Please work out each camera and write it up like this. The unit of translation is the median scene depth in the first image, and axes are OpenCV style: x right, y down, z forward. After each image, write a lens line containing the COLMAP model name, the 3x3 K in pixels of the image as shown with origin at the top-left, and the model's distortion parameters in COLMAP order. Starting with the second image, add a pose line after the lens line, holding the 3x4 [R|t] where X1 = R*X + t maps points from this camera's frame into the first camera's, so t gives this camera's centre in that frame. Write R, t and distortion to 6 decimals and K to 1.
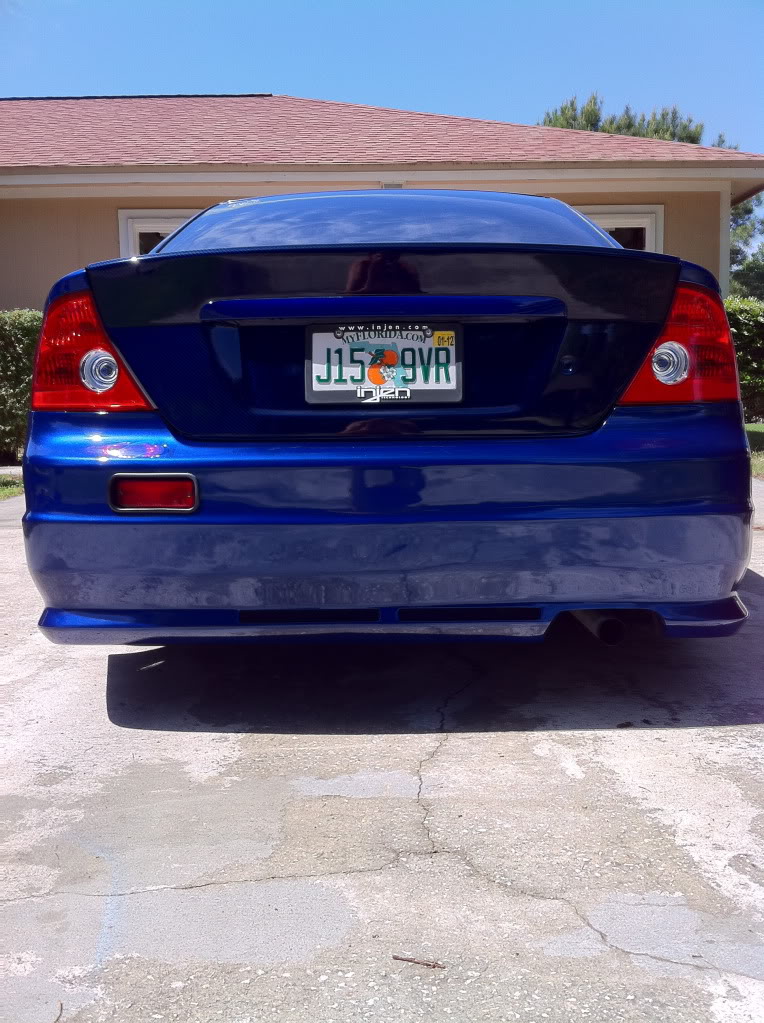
lens RADIAL K [[983.1, 0, 382.0], [0, 983.1, 511.5], [0, 0, 1]] dist [0.128687, -0.382265]
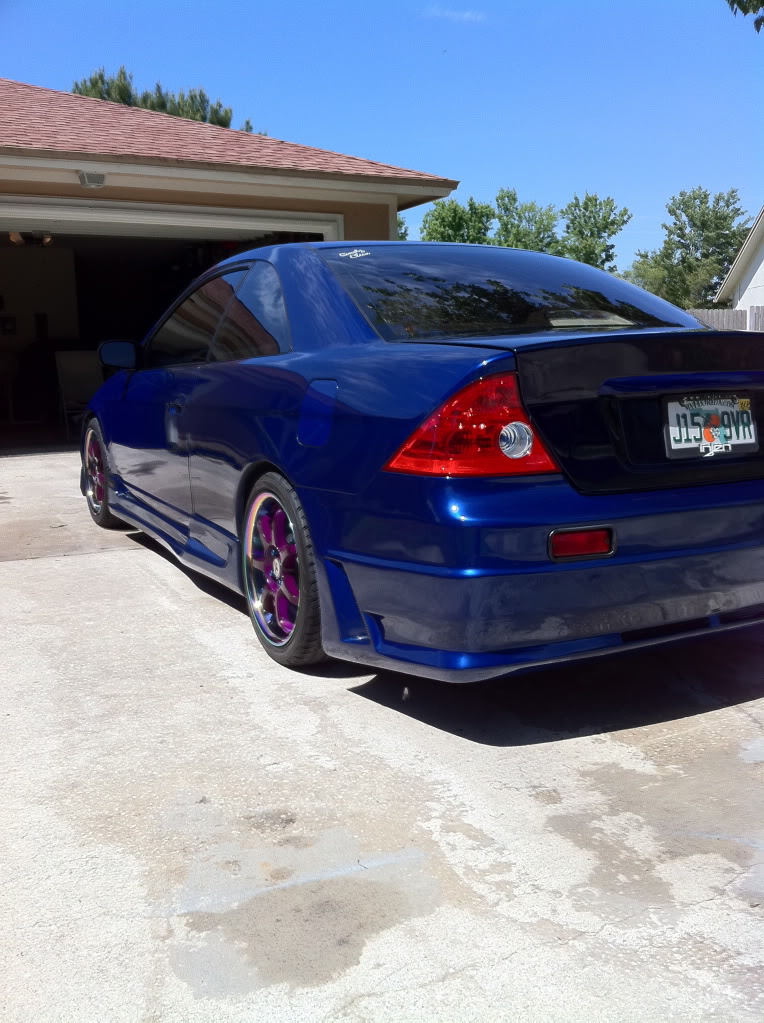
lens RADIAL K [[983.1, 0, 382.0], [0, 983.1, 511.5], [0, 0, 1]] dist [0.128687, -0.382265]
pose [[0.887242, -0.074313, 0.455279, -0.964479], [0.062547, 0.997205, 0.040877, -0.117765], [-0.457044, -0.007791, 0.889410, 0.056802]]
